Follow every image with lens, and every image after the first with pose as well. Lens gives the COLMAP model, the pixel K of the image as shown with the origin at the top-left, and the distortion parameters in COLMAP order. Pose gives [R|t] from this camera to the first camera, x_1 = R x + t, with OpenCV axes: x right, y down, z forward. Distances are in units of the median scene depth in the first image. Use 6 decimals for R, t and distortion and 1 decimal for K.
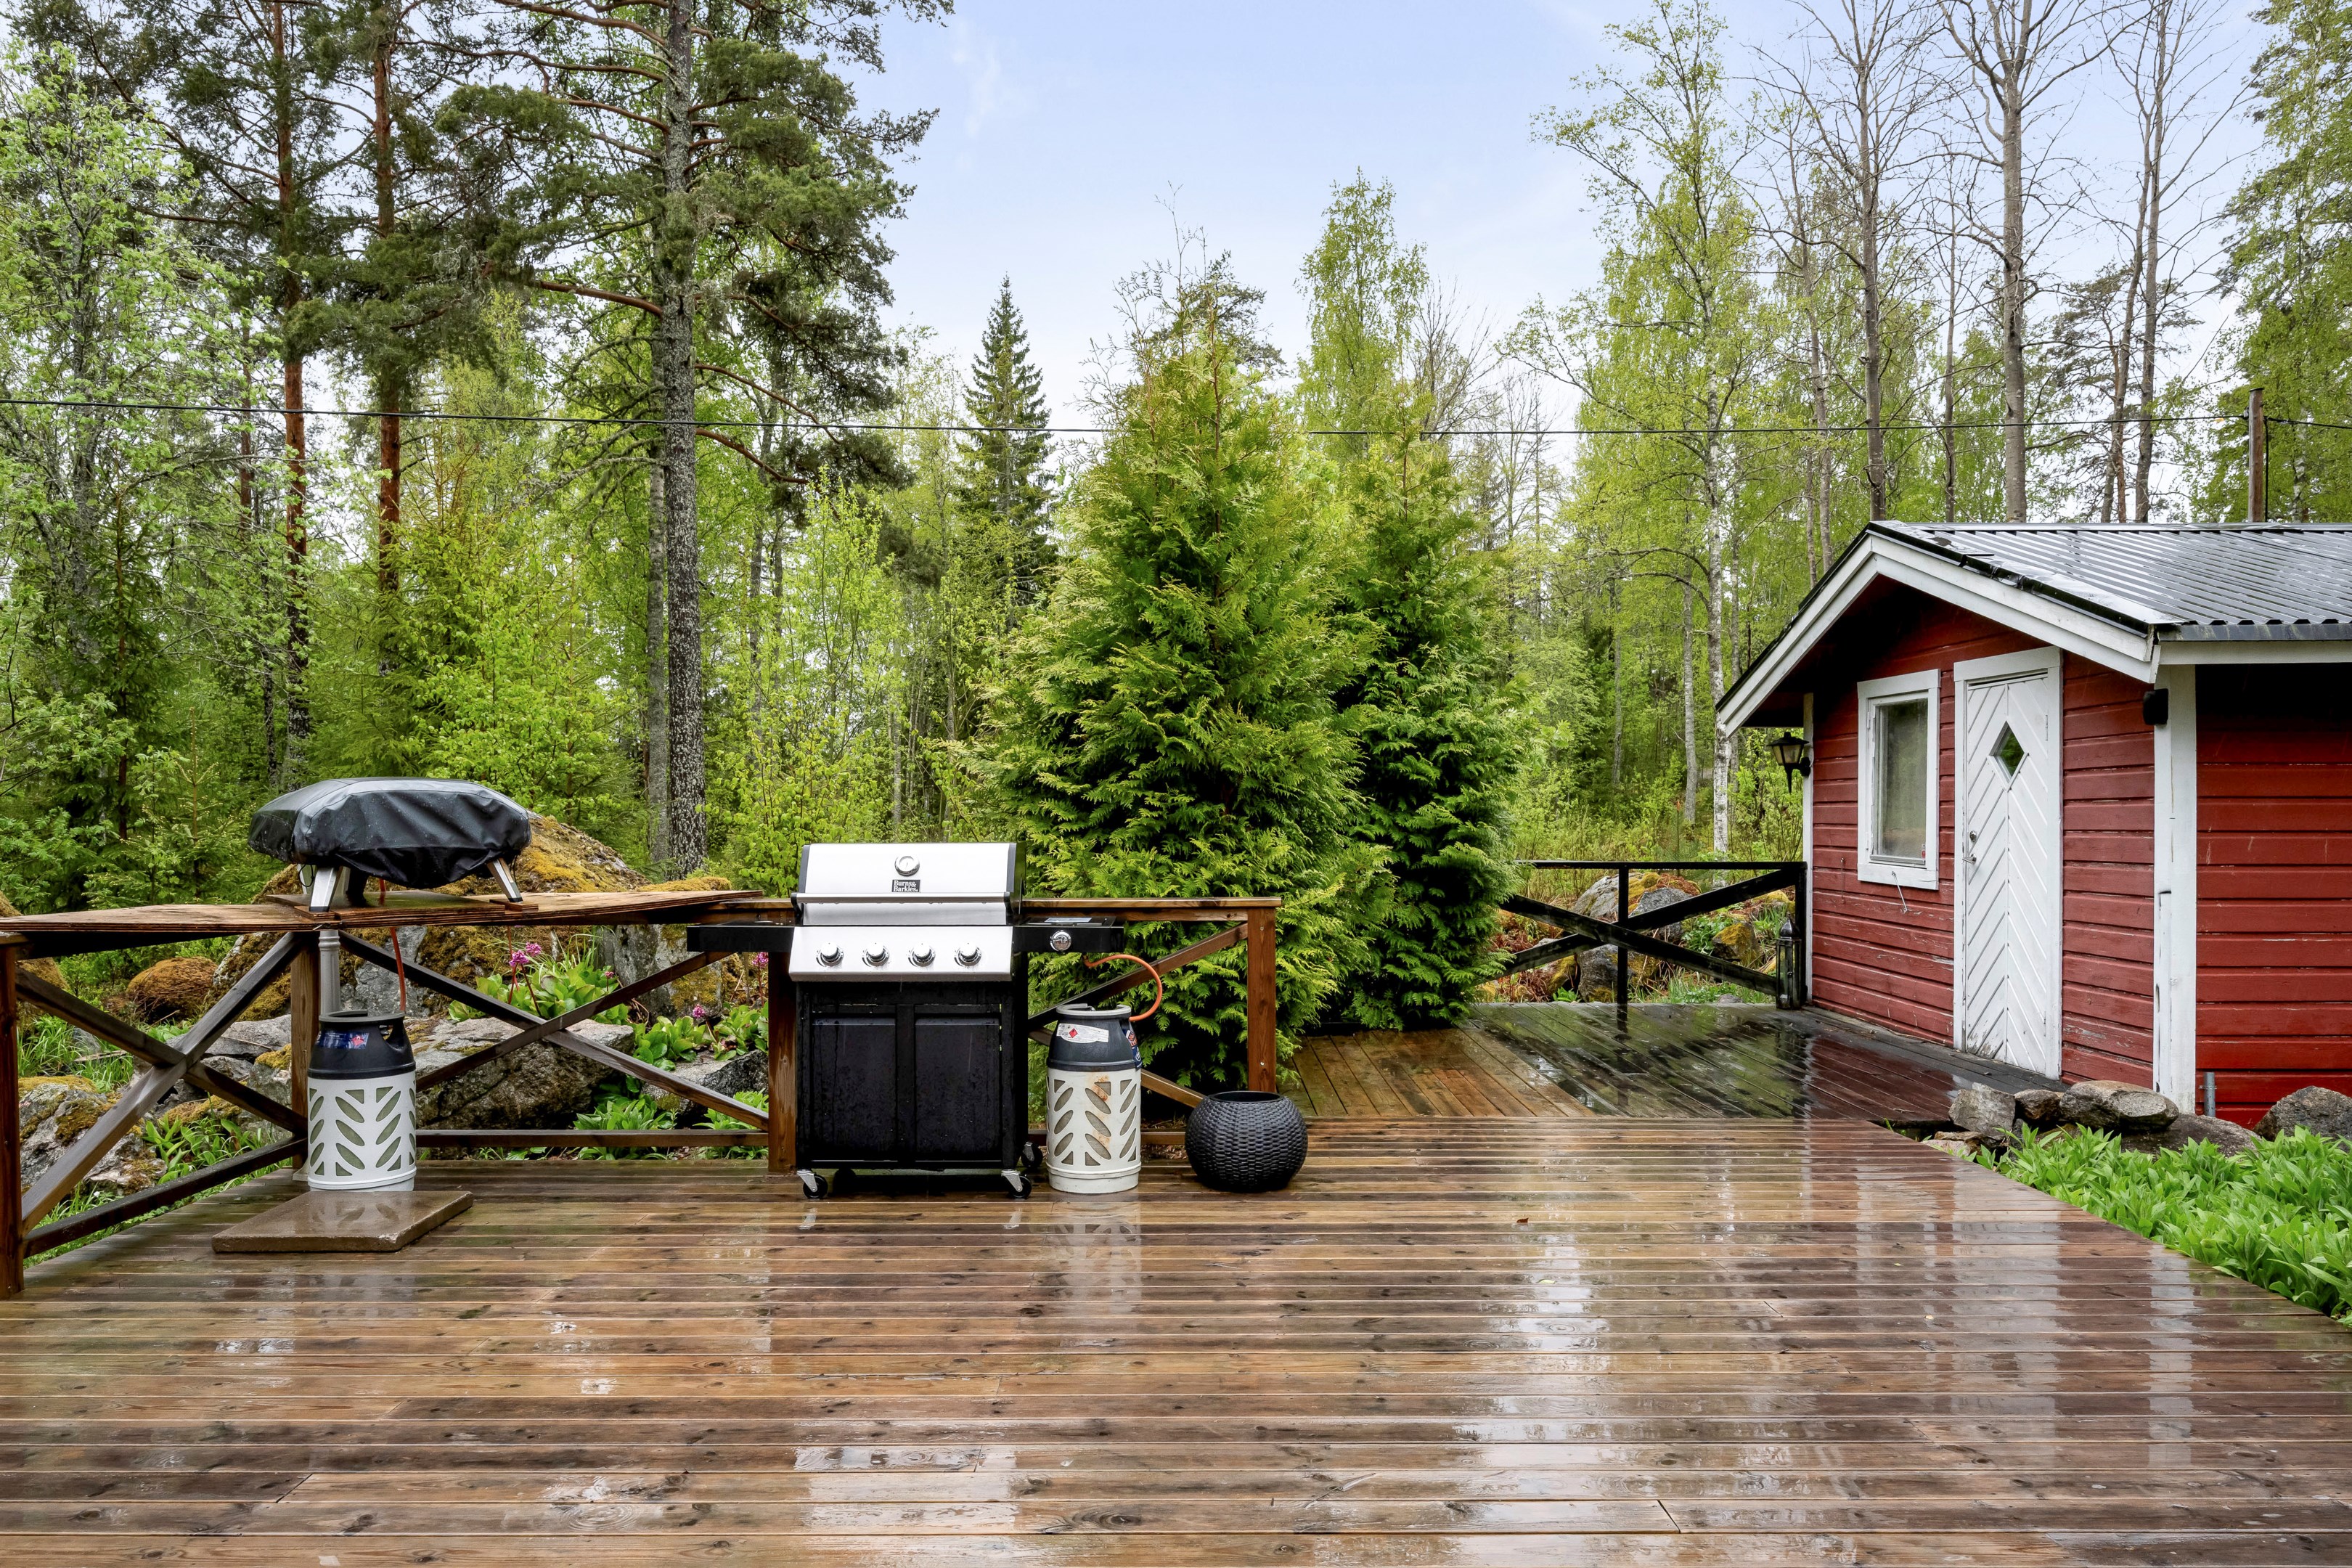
lens RADIAL K [[1510.4, 0, 1220.8], [0, 1510.4, 870.2], [0, 0, 1]] dist [-0.007134, 0.001981]
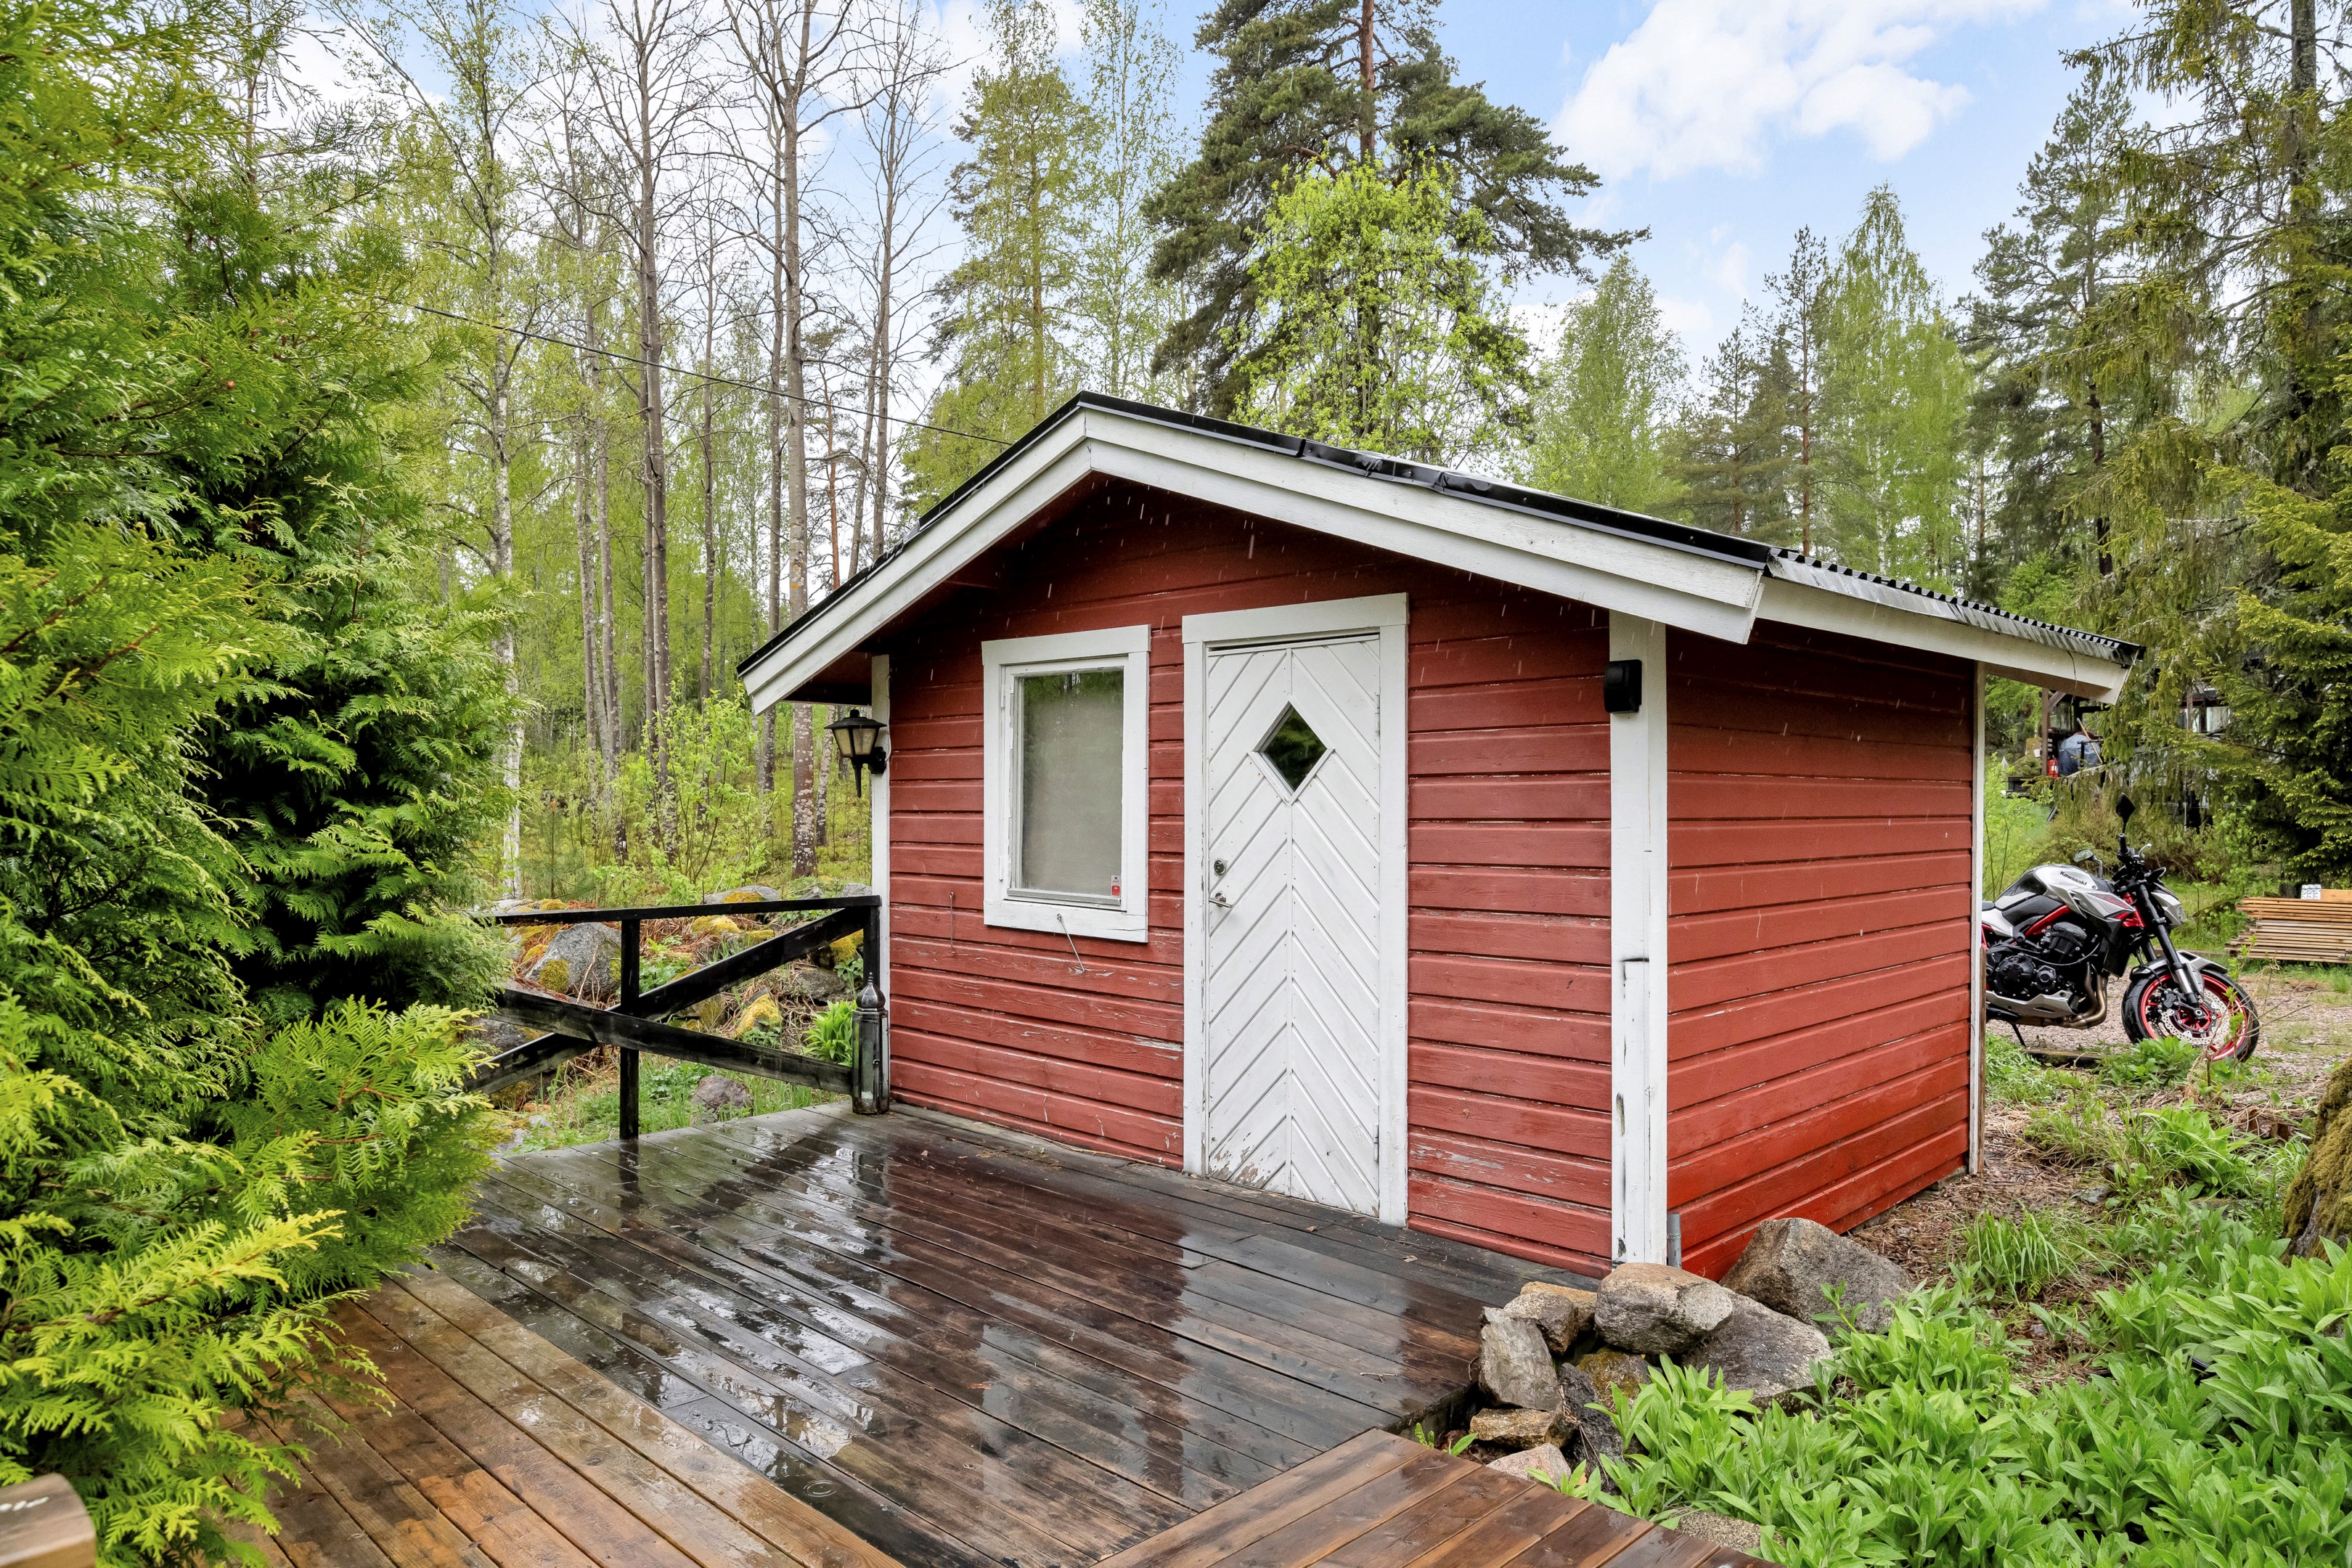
lens RADIAL K [[1480.6, 0, 1158.3], [0, 1480.6, 818.2], [0, 0, 1]] dist [-0.006341, 0.009829]
pose [[0.723031, -0.003873, 0.690805, 0.007403], [0.023180, 0.999557, -0.018657, -0.028834], [-0.690427, 0.029502, 0.722800, 0.462522]]
